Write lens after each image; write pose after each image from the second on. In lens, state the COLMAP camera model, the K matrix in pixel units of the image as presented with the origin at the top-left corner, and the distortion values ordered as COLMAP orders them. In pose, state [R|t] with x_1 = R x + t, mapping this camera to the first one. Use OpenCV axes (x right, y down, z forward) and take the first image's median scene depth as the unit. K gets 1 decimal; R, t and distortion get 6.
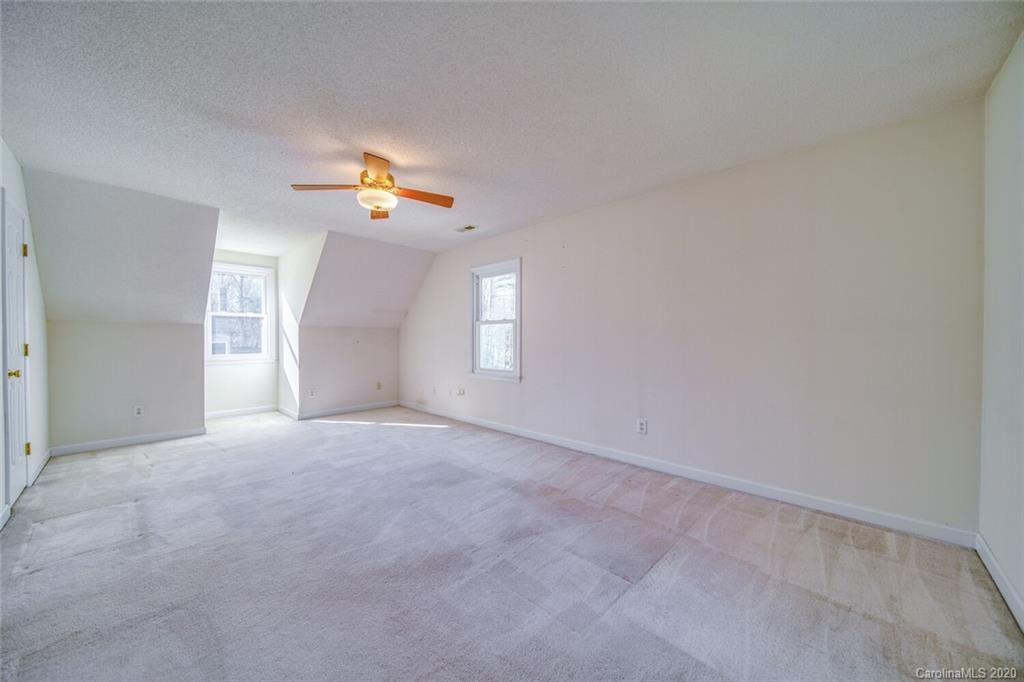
lens RADIAL K [[361.3, 0, 509.0], [0, 361.3, 341.6], [0, 0, 1]] dist [-0.000953, -0.000123]
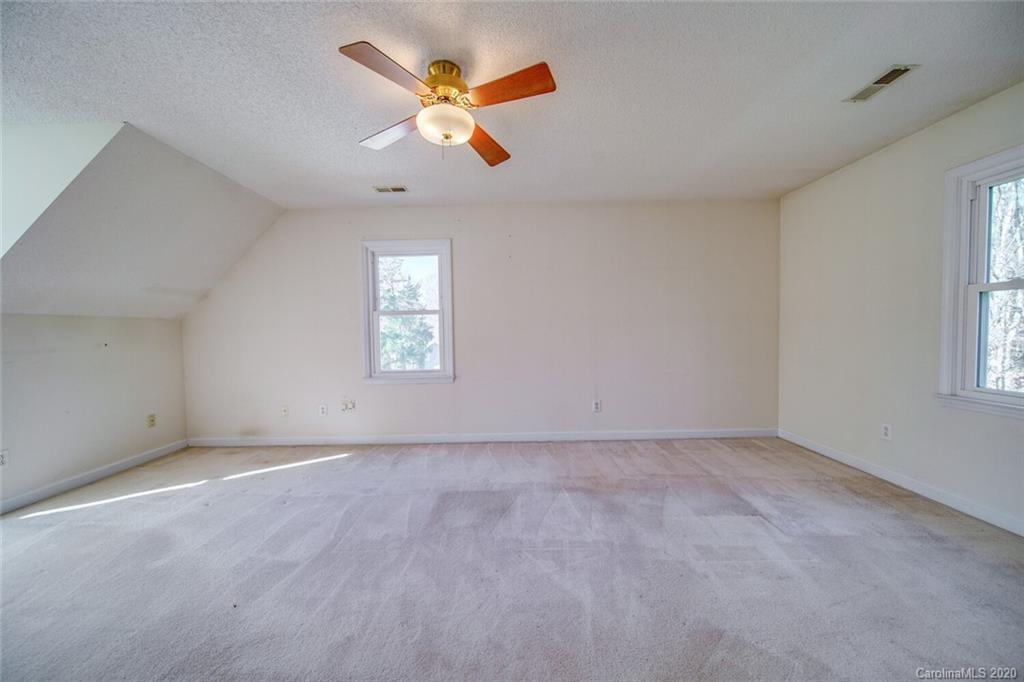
lens RADIAL K [[361.3, 0, 509.0], [0, 361.3, 341.6], [0, 0, 1]] dist [-0.000953, -0.000123]
pose [[0.724755, -0.034109, 0.688162, -0.615858], [0.025103, 0.999418, 0.023099, -0.002896], [-0.688549, 0.000534, 0.725190, 0.356172]]
